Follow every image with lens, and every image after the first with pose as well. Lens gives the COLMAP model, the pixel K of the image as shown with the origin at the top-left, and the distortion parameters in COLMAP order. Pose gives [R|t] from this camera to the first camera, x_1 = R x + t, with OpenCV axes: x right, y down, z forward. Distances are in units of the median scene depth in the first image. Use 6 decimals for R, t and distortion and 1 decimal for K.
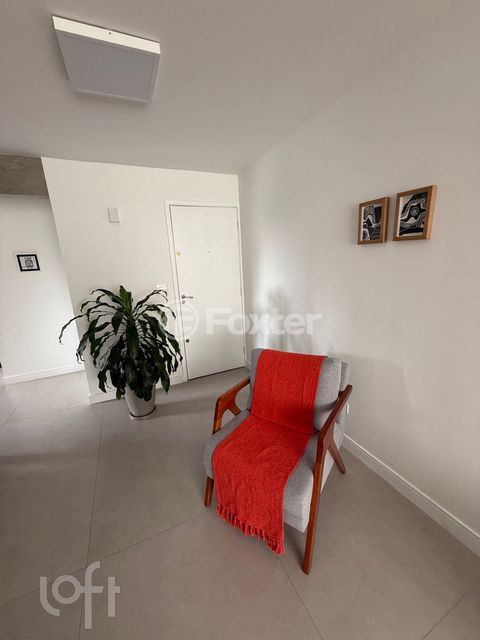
lens RADIAL K [[255.6, 0, 241.9], [0, 255.6, 318.9], [0, 0, 1]] dist [0.001702, 0.000259]
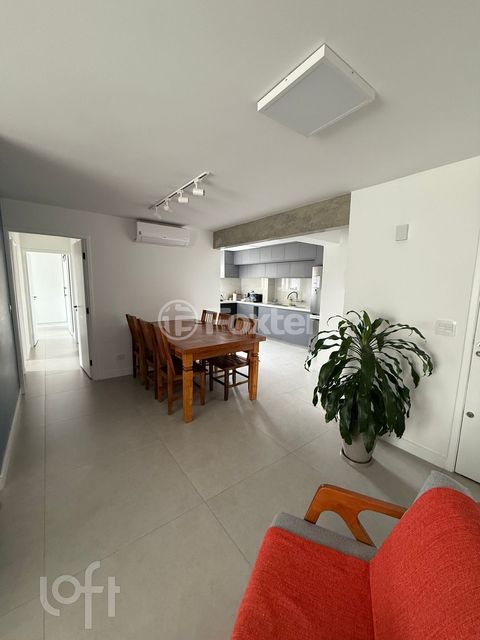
lens RADIAL K [[255.6, 0, 236.8], [0, 255.6, 319.4], [0, 0, 1]] dist [0.001702, 0.000259]
pose [[0.199212, 0.188141, -0.961726, 0.327555], [-0.246338, 0.959498, 0.136678, -0.116566], [0.948489, 0.209682, 0.237490, 0.369073]]
